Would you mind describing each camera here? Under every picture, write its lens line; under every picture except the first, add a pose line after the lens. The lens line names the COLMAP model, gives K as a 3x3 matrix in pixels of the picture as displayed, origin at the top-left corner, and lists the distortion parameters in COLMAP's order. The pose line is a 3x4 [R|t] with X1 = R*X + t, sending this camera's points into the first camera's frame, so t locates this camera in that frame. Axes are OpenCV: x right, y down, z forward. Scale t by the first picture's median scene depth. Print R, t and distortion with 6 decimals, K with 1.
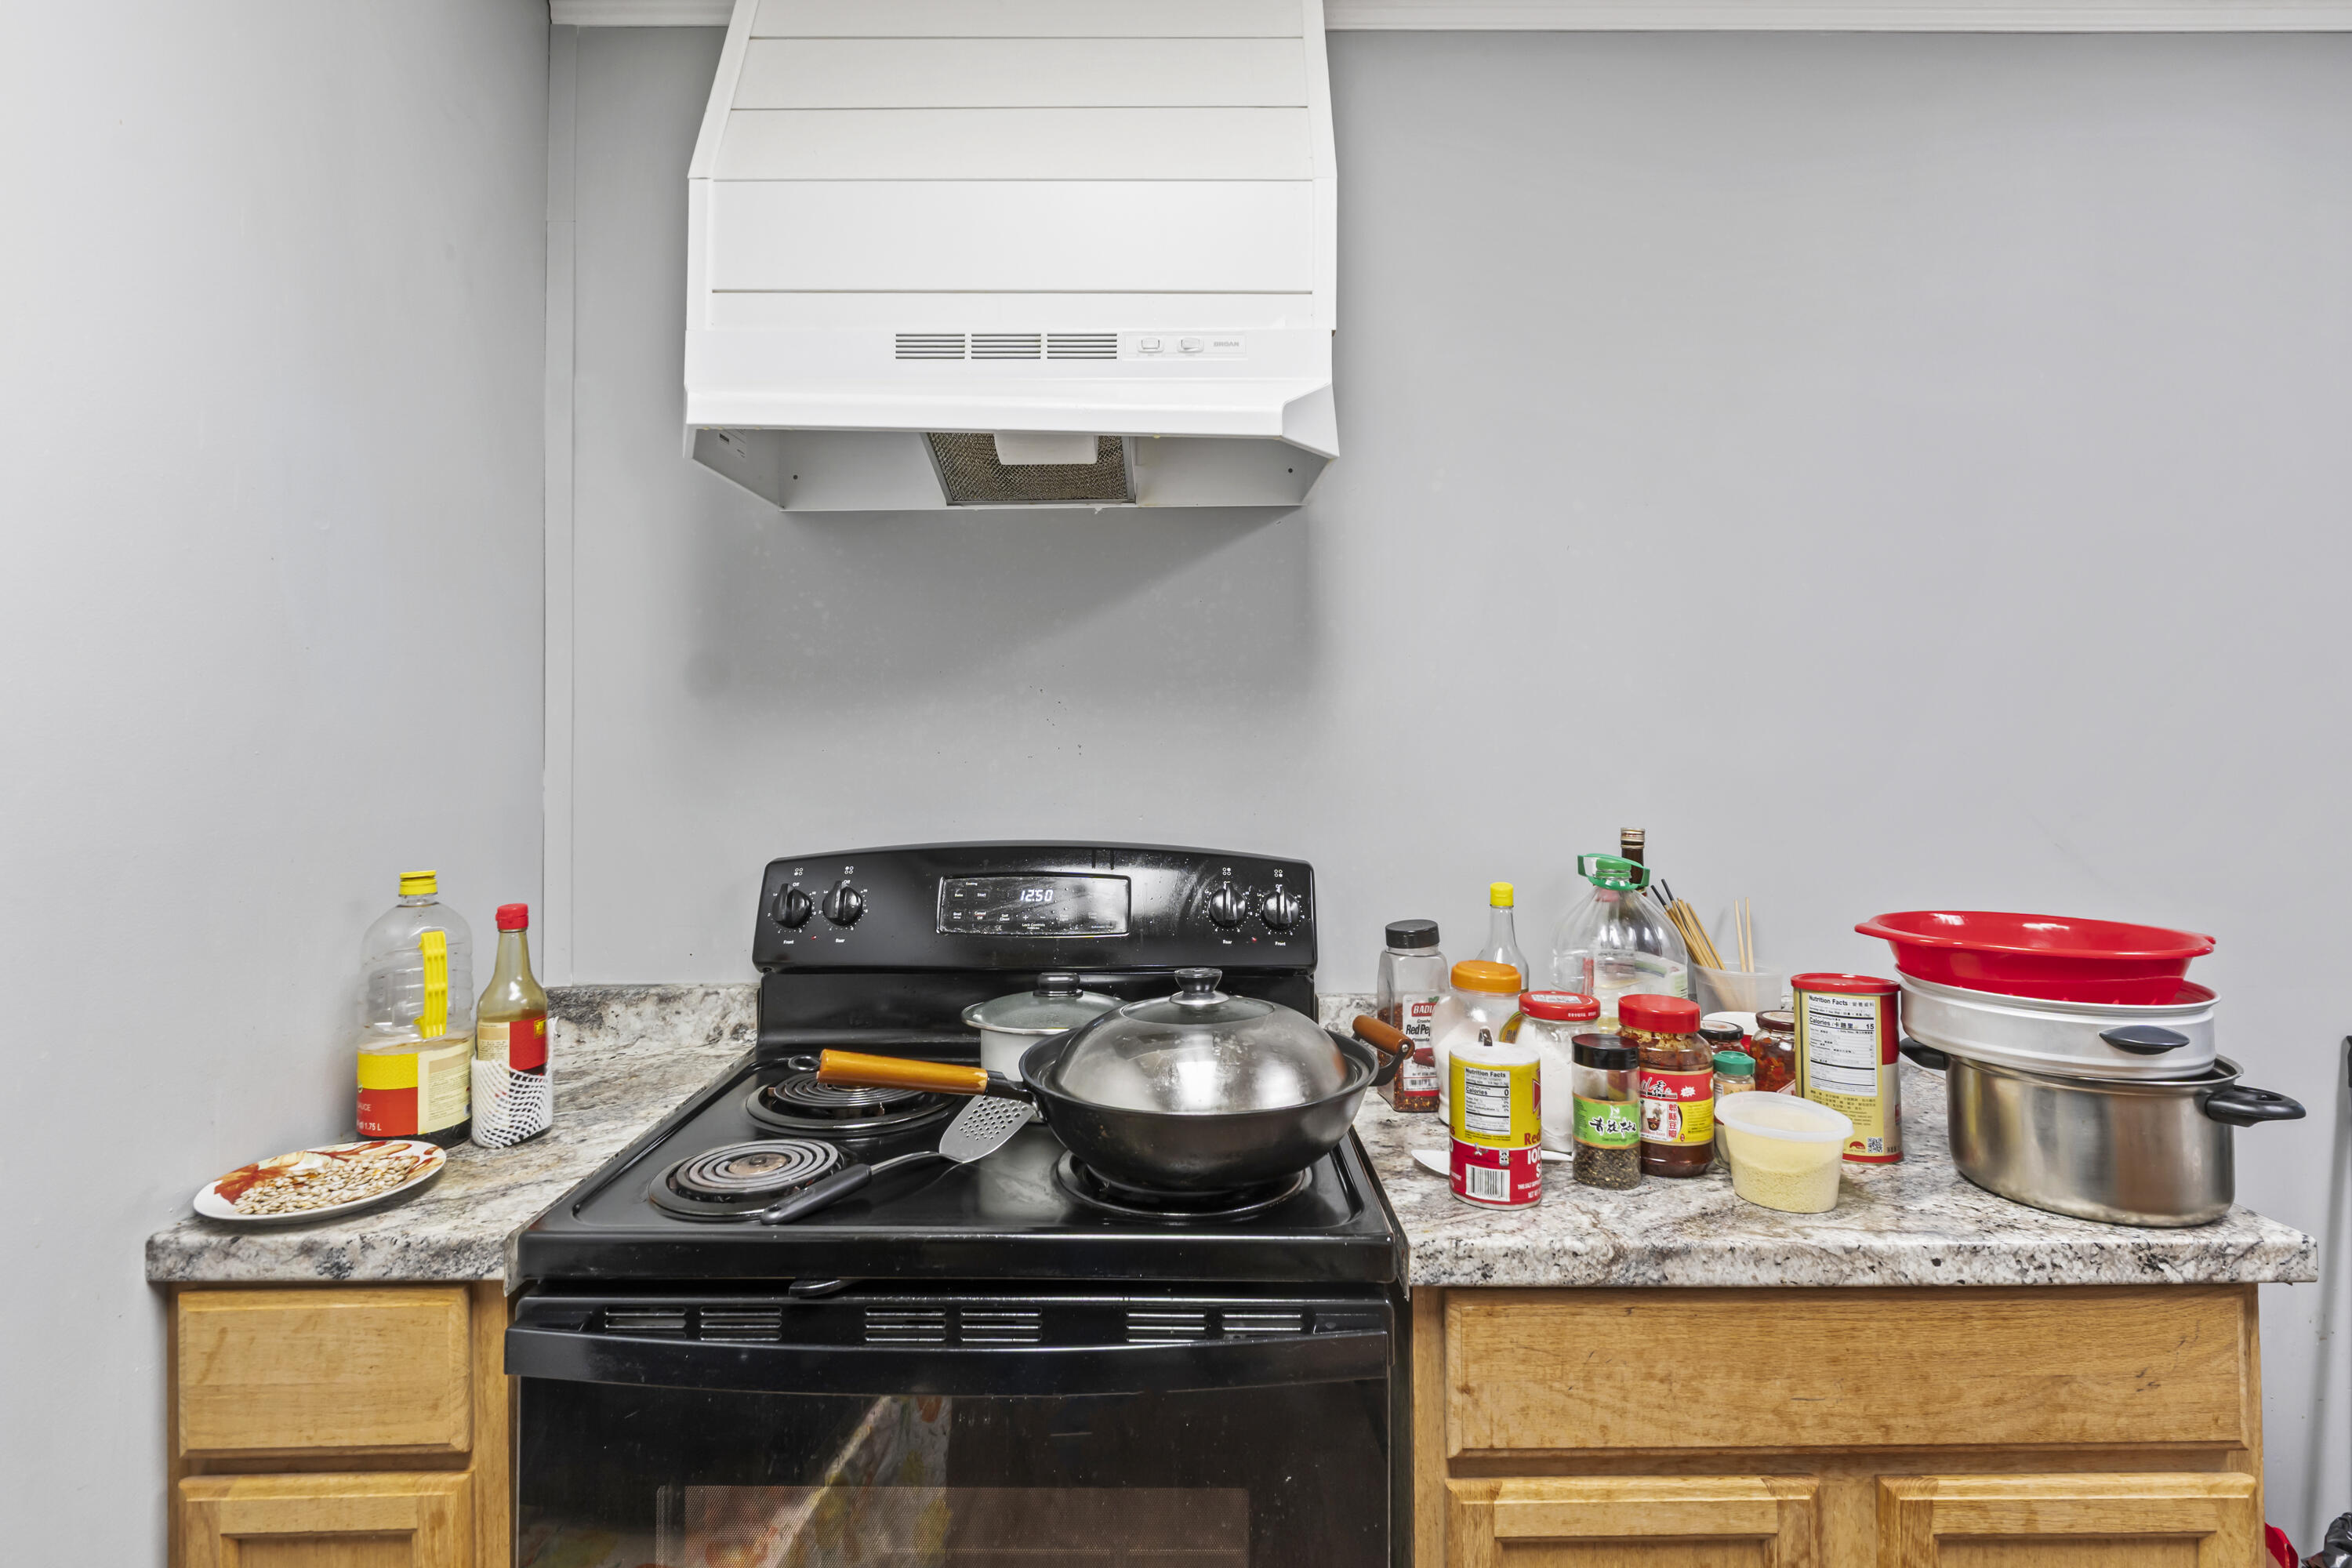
lens RADIAL K [[1179.1, 0, 1174.2], [0, 1179.1, 707.5], [0, 0, 1]] dist [0.000103, -0.001238]
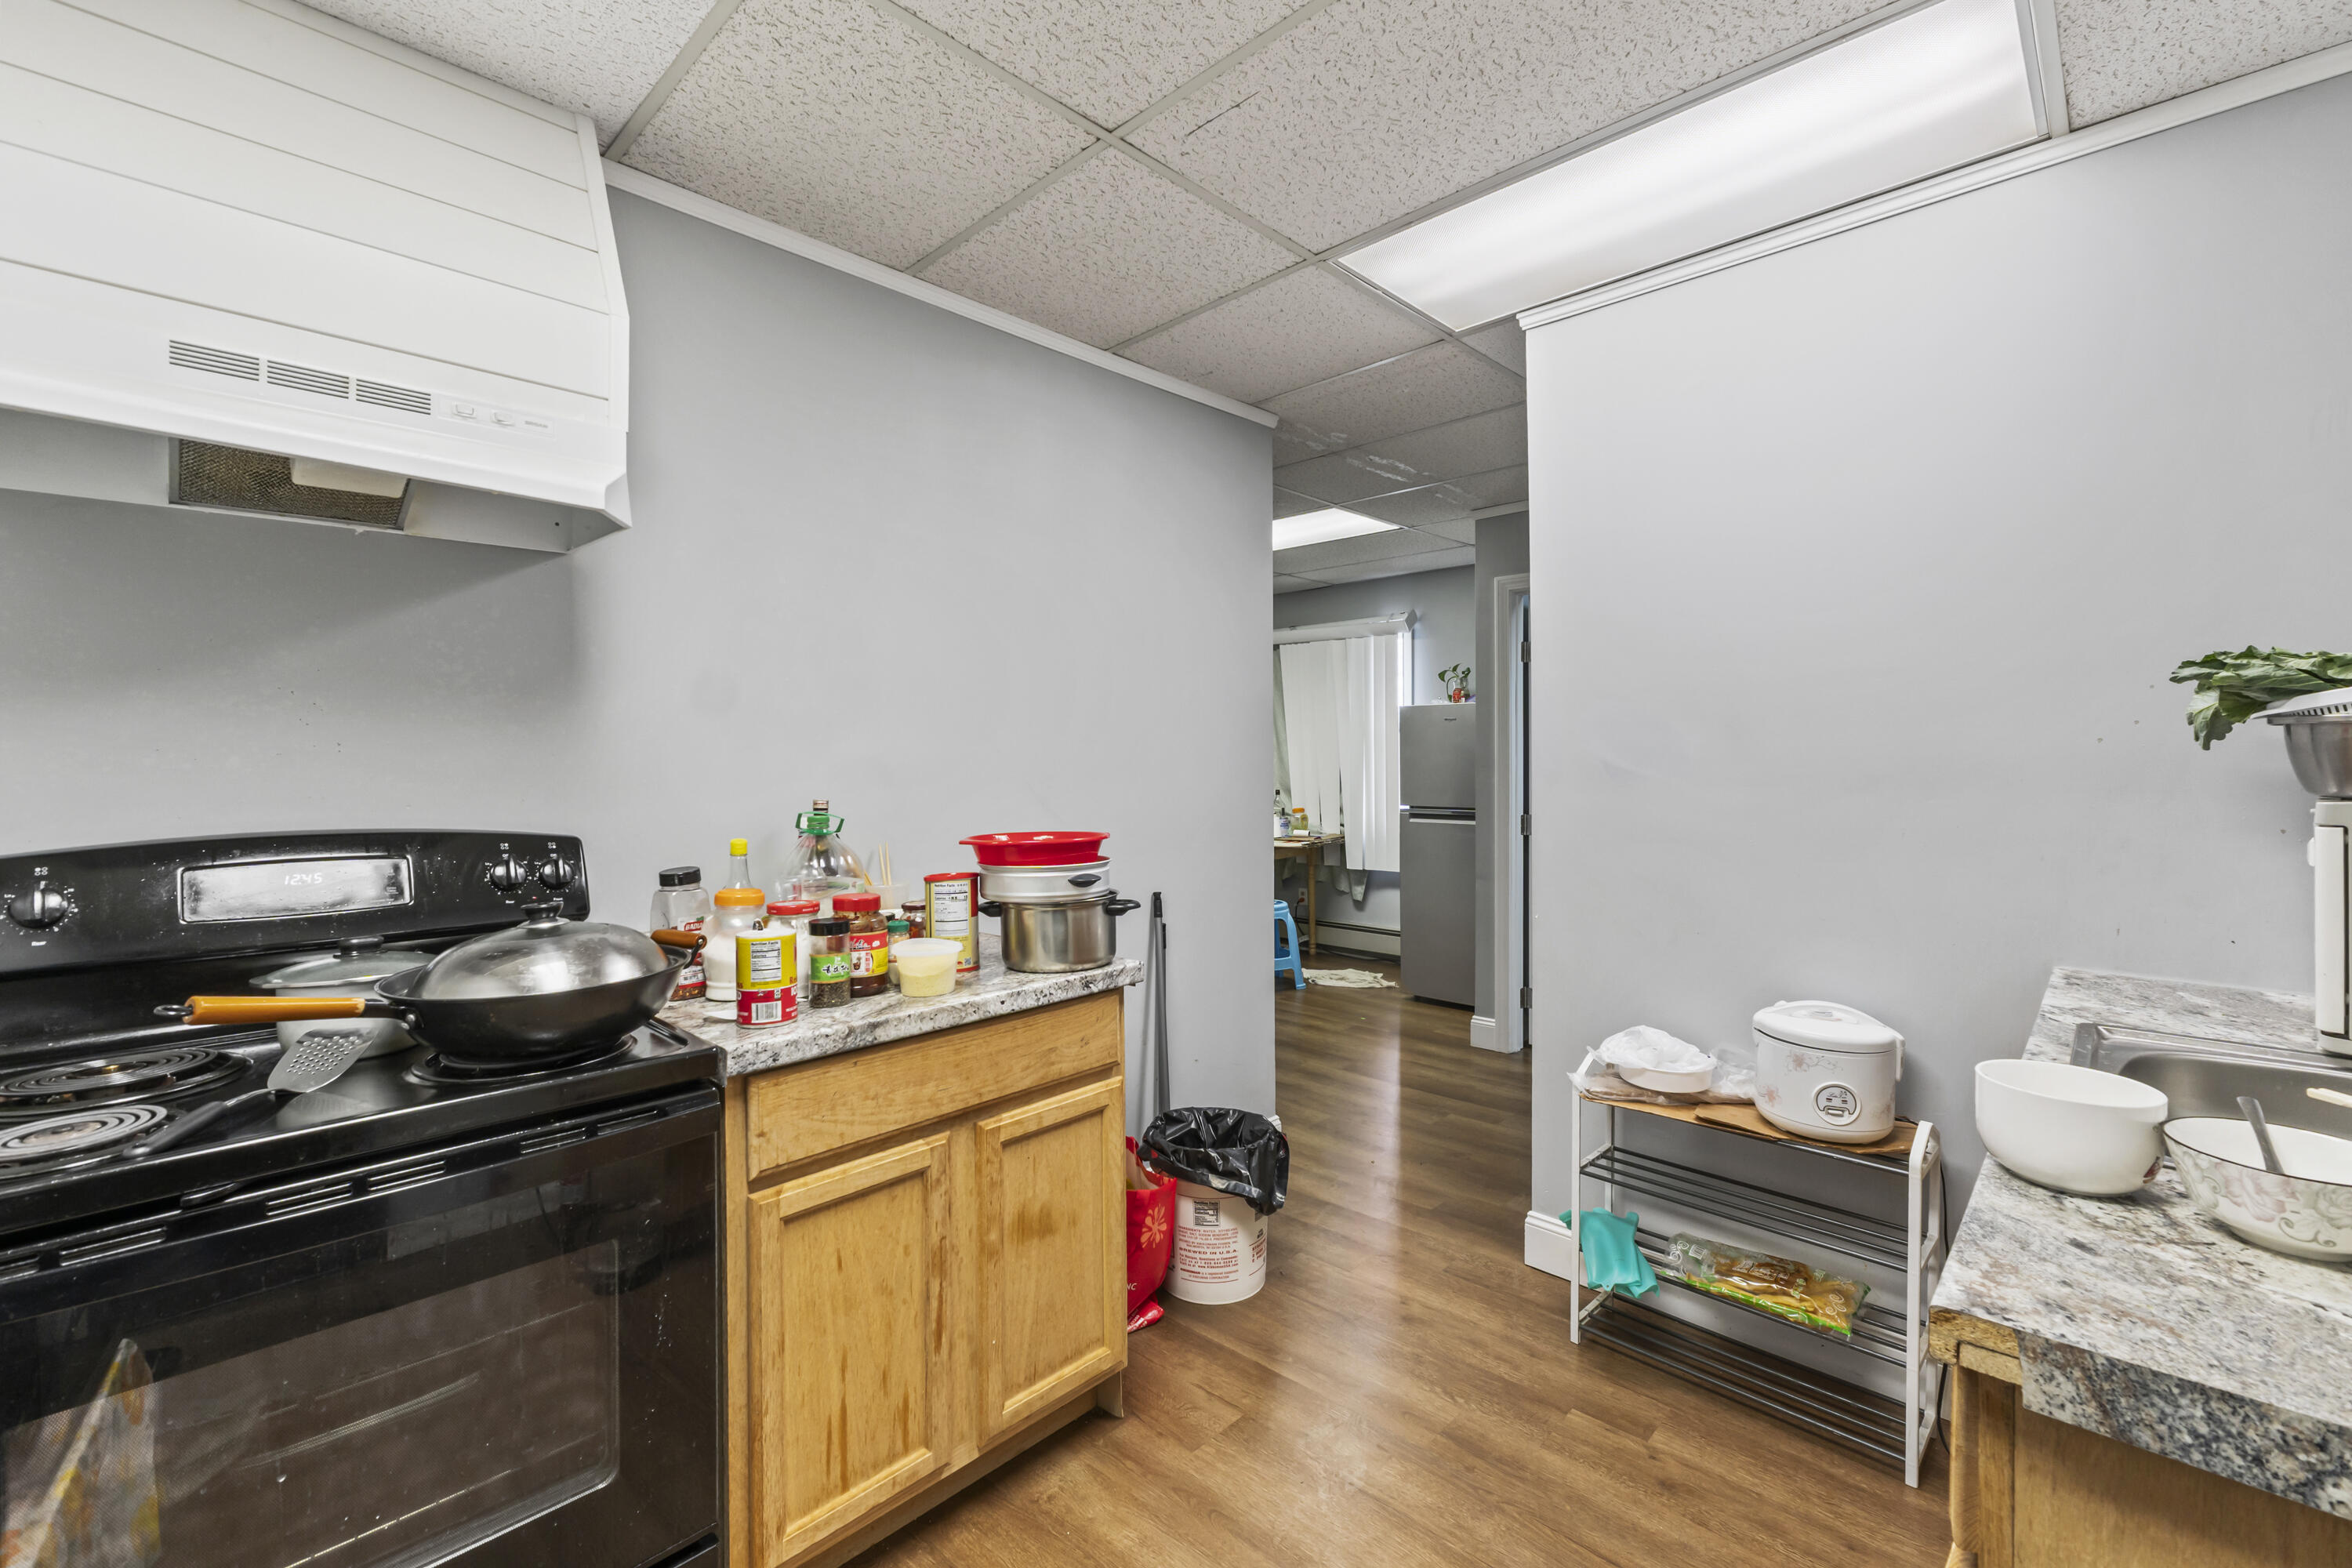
lens RADIAL K [[1000.0, 0, 1169.4], [0, 1000.0, 756.3], [0, 0, 1]] dist [-0.010449, 0.000113]
pose [[0.699475, -0.000685, 0.714657, -0.321308], [-0.011000, 0.999871, 0.011725, 0.039879], [-0.714572, -0.016063, 0.699377, -0.325481]]
